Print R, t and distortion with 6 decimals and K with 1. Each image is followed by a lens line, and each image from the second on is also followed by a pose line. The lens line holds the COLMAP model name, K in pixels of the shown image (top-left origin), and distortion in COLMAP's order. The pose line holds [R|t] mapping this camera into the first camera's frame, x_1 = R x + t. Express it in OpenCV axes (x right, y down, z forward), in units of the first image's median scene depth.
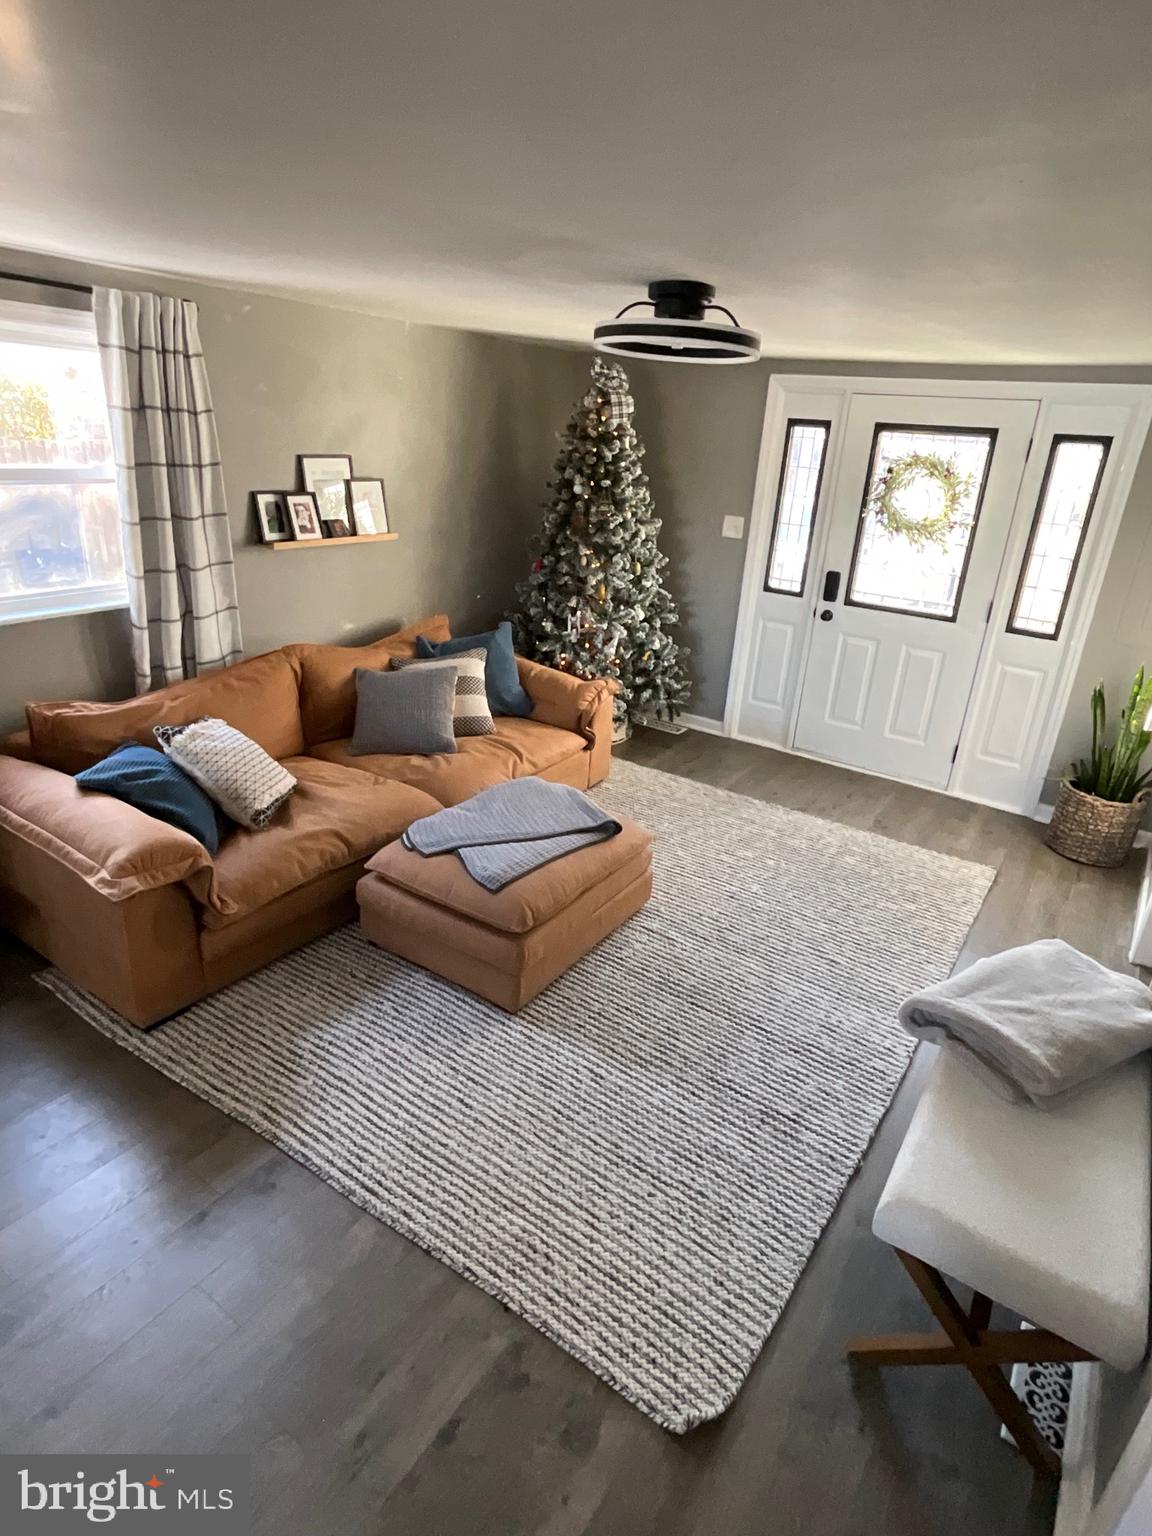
lens RADIAL K [[839.1, 0, 570.8], [0, 839.1, 766.2], [0, 0, 1]] dist [-0.014281, 0.012066]
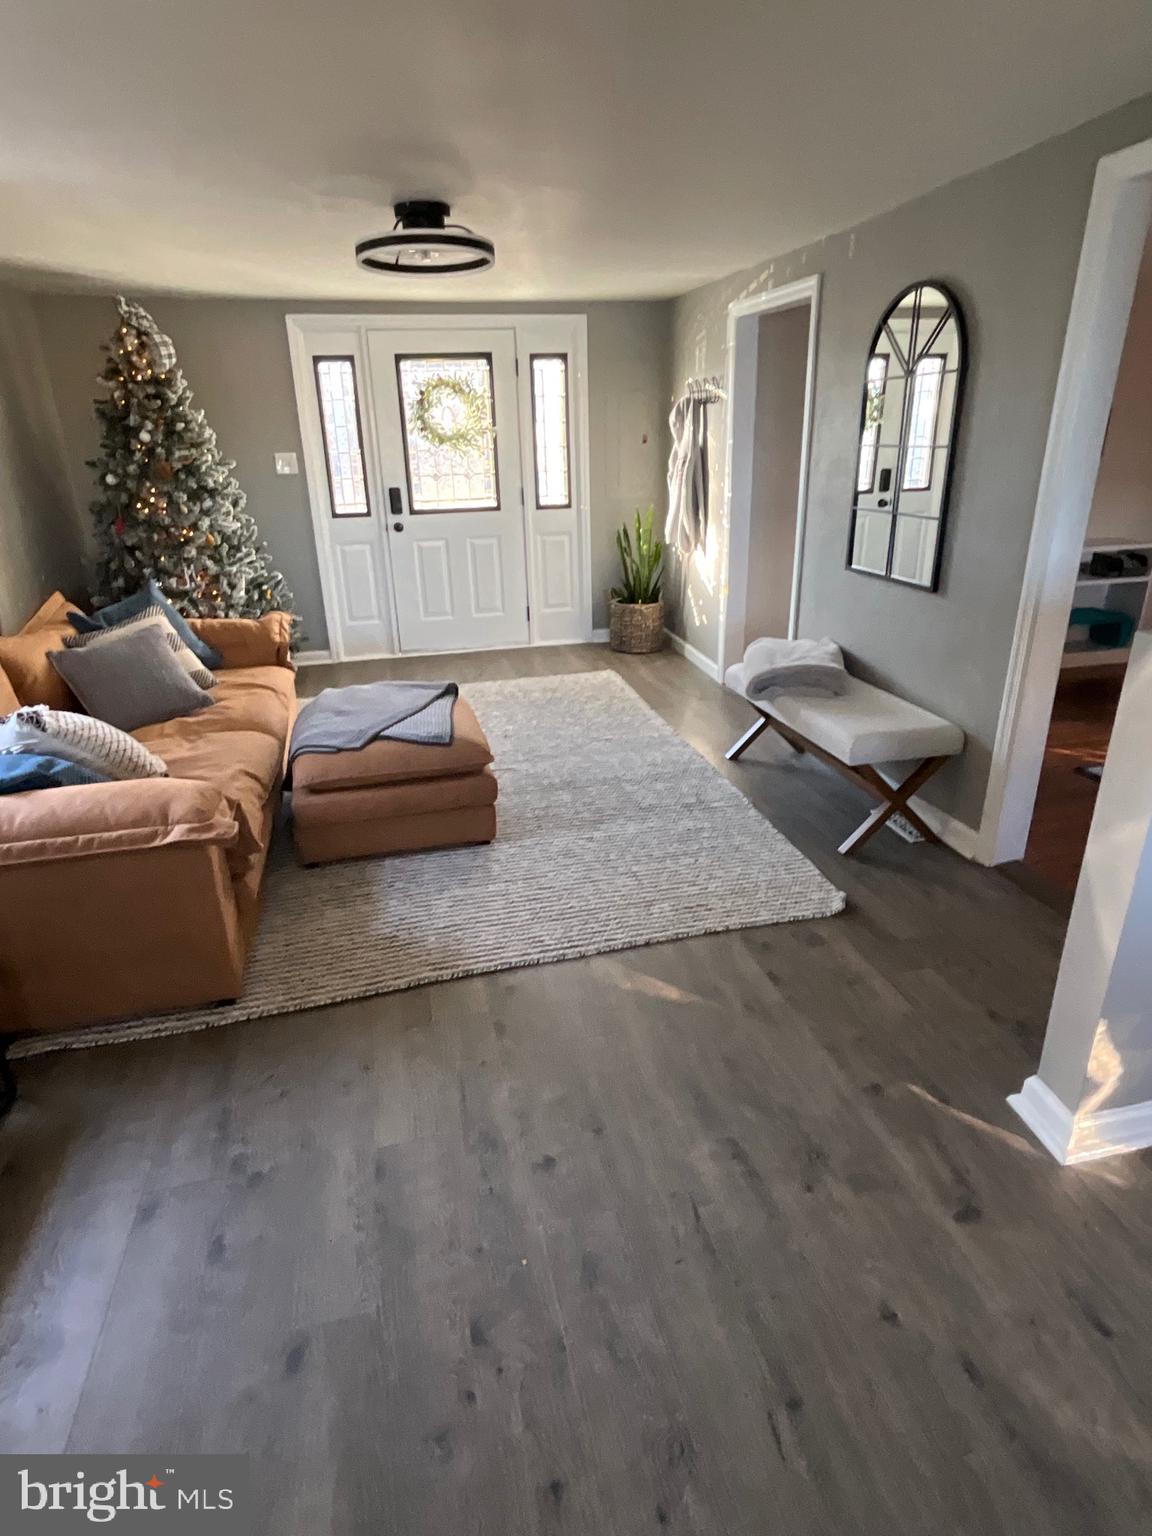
lens RADIAL K [[839.1, 0, 570.7], [0, 839.1, 774.9], [0, 0, 1]] dist [-0.014281, 0.012066]
pose [[0.669404, -0.351579, 0.654440, -0.699806], [0.338770, 0.928465, 0.152275, 0.068609], [-0.661161, 0.119771, 0.740622, 0.057629]]
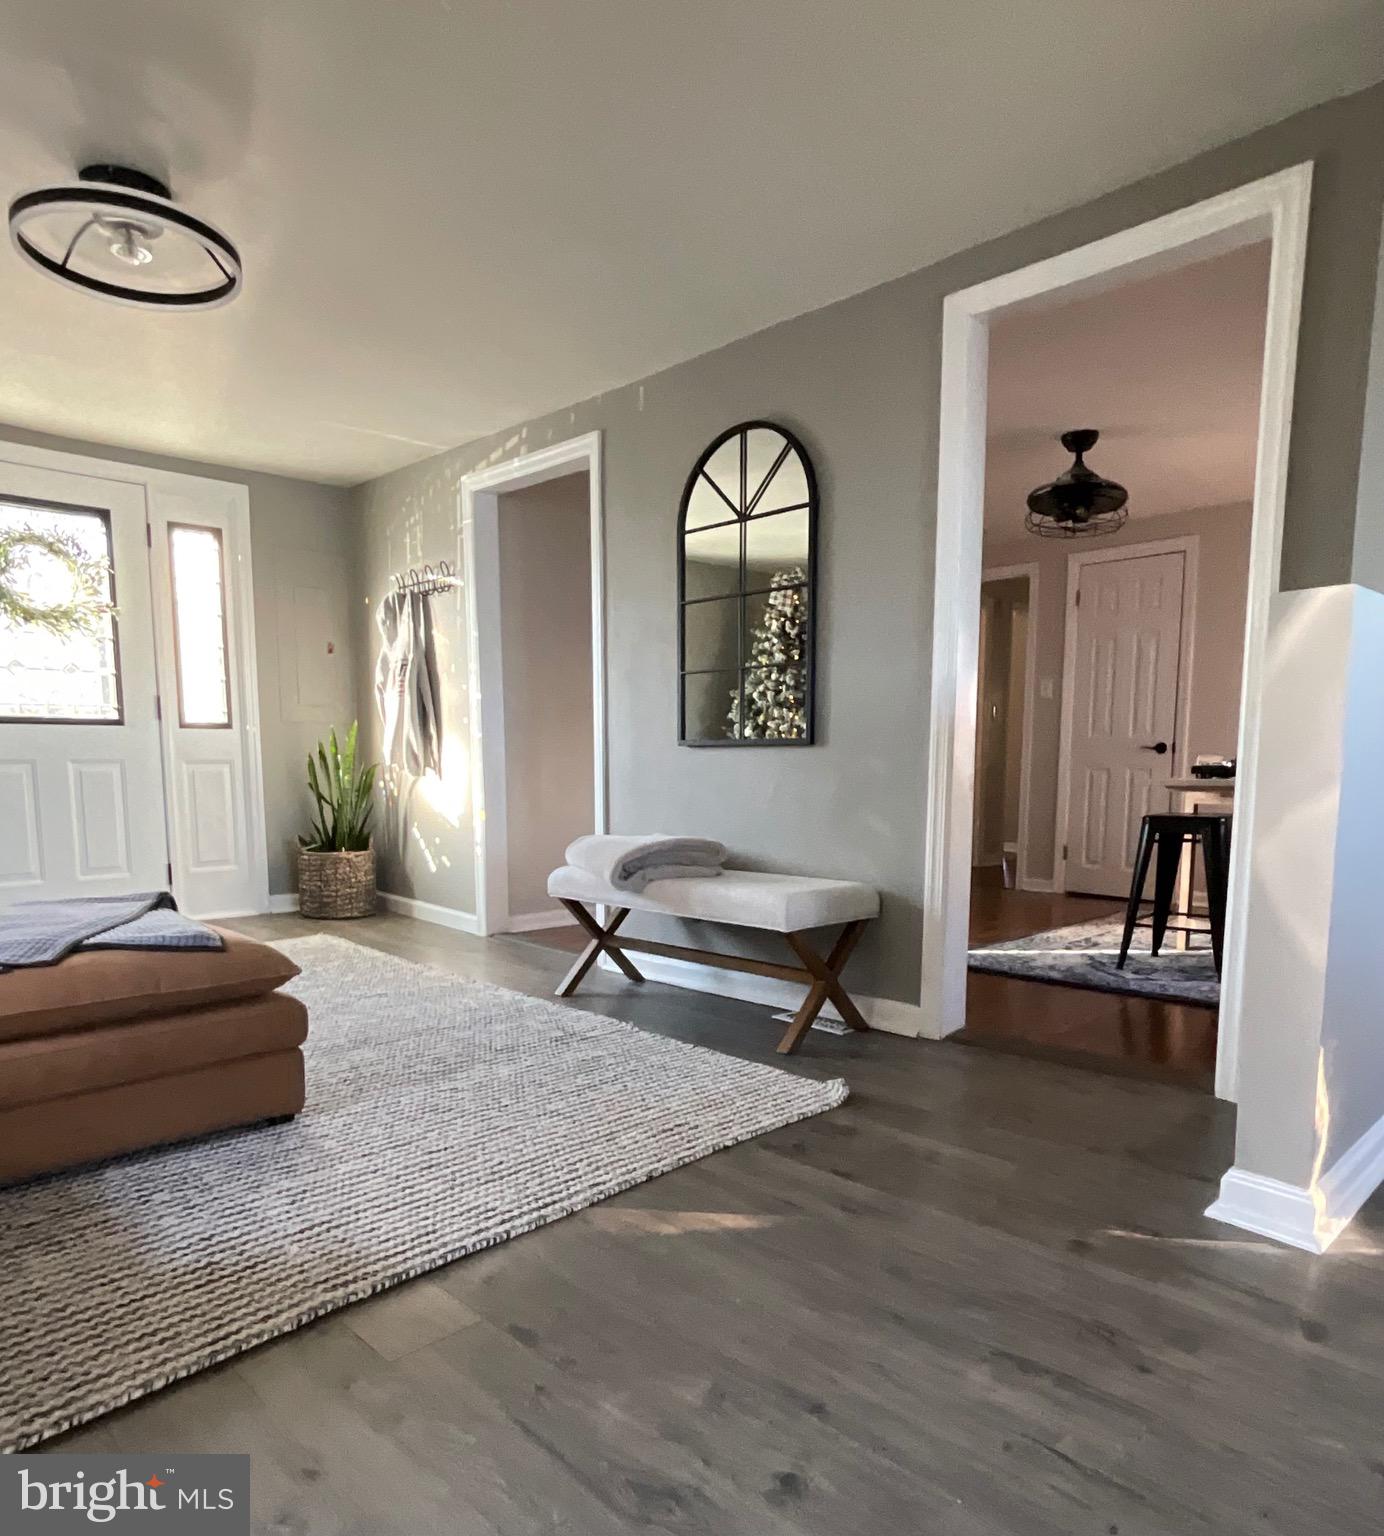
lens RADIAL K [[1008.0, 0, 693.8], [0, 1008.0, 894.6], [0, 0, 1]] dist [-0.010177, -0.010337]
pose [[0.181439, -0.191095, 0.964657, -0.750535], [0.376689, 0.919626, 0.111325, 0.154570], [-0.908397, 0.343177, 0.238839, 0.430583]]
